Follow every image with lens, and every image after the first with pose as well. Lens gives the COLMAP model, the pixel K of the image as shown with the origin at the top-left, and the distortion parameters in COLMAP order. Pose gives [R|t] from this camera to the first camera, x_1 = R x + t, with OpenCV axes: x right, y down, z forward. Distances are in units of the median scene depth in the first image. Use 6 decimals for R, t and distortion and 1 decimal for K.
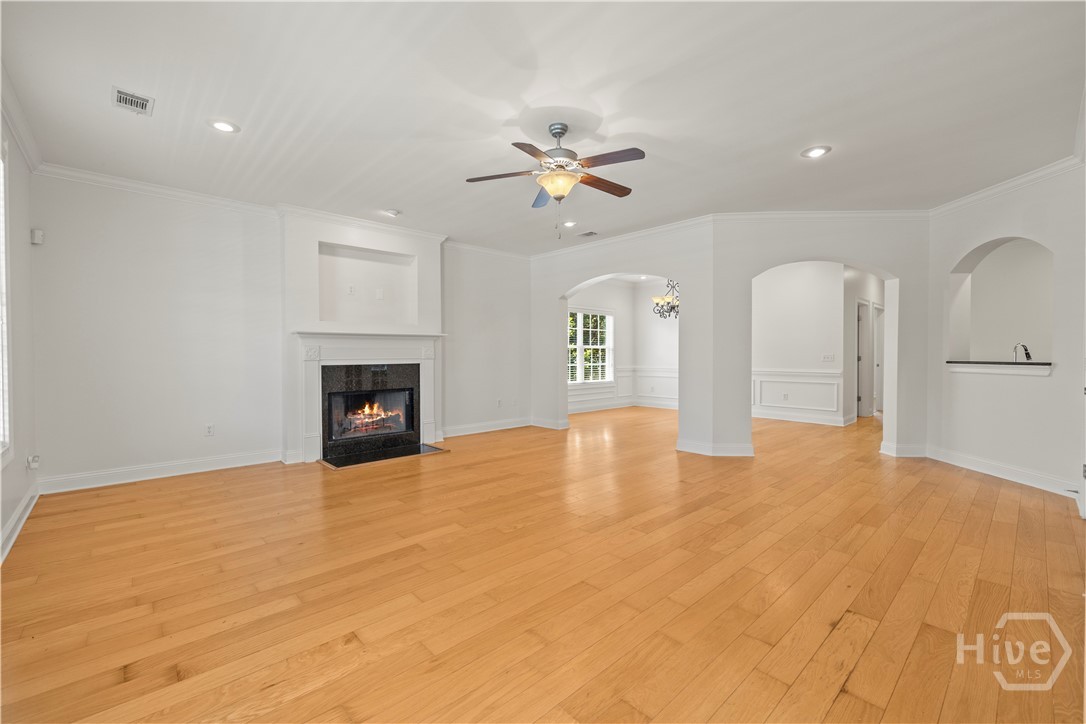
lens RADIAL K [[456.2, 0, 543.0], [0, 456.2, 362.0], [0, 0, 1]] dist [-0.000406, -0.000017]
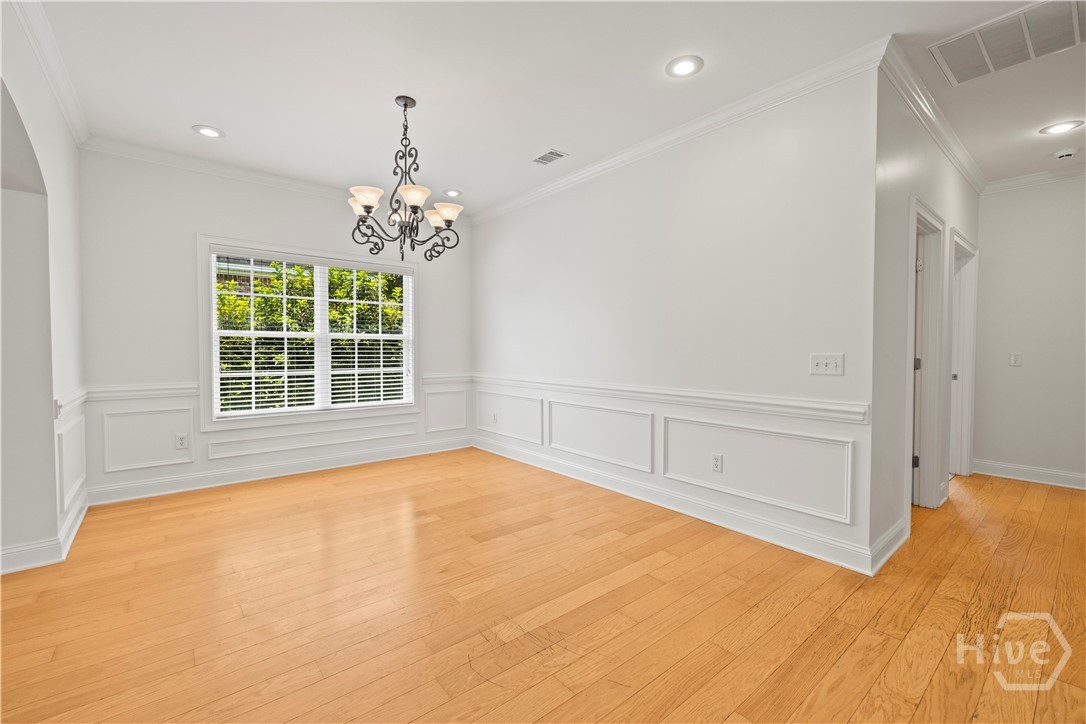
lens RADIAL K [[461.1, 0, 548.2], [0, 461.1, 358.6], [0, 0, 1]] dist [-0.000246, -0.000102]
pose [[0.998478, 0.004352, -0.054974, 0.444001], [-0.004097, 0.999980, 0.004757, -0.014966], [0.054993, -0.004525, 0.998476, 0.655679]]
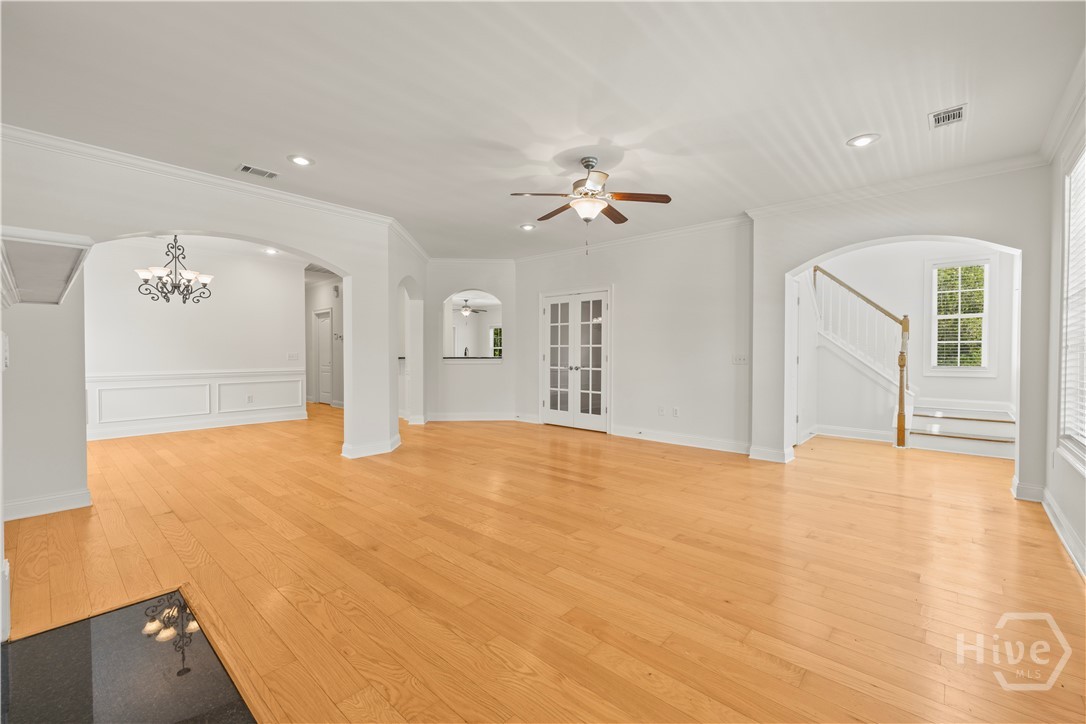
lens RADIAL K [[456.2, 0, 543.0], [0, 456.2, 362.0], [0, 0, 1]] dist [-0.000406, -0.000017]
pose [[-0.093299, -0.021442, 0.995407, -0.486844], [0.018562, 0.999557, 0.023271, -0.010747], [-0.995465, 0.020648, -0.092859, 0.531857]]
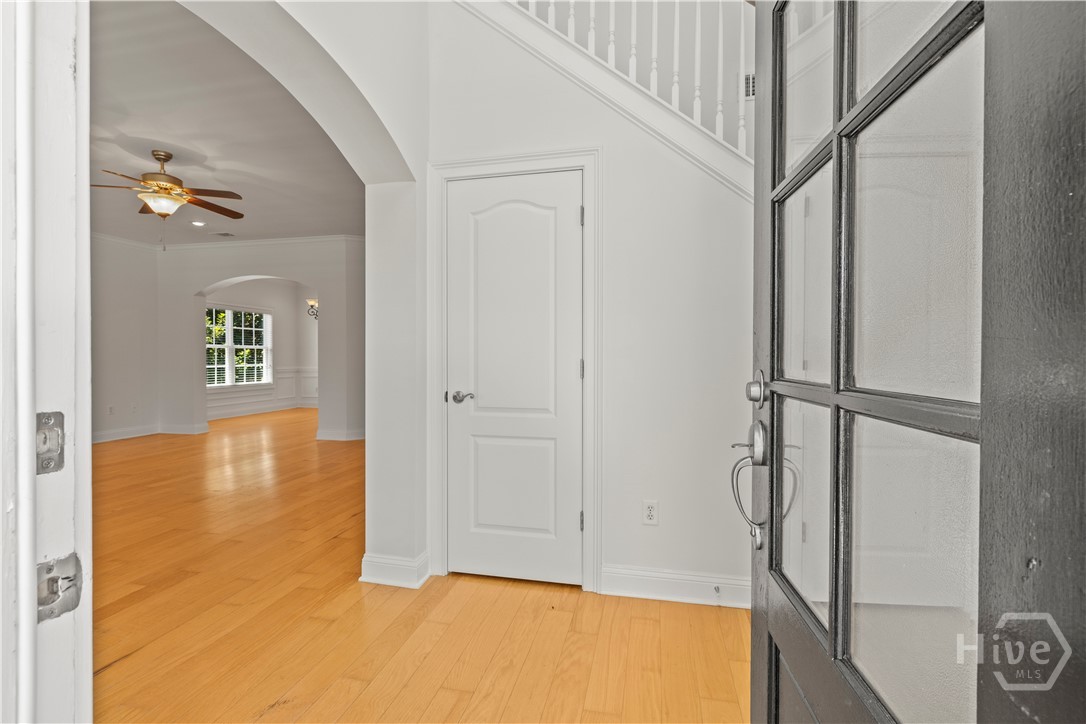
lens RADIAL K [[497.3, 0, 542.3], [0, 497.3, 360.7], [0, 0, 1]] dist [0.001402, 0.000293]
pose [[0.828468, -0.002736, 0.560030, 0.052805], [0.008035, 0.999943, -0.007002, 0.009385], [-0.559979, 0.010301, 0.828443, -0.243106]]
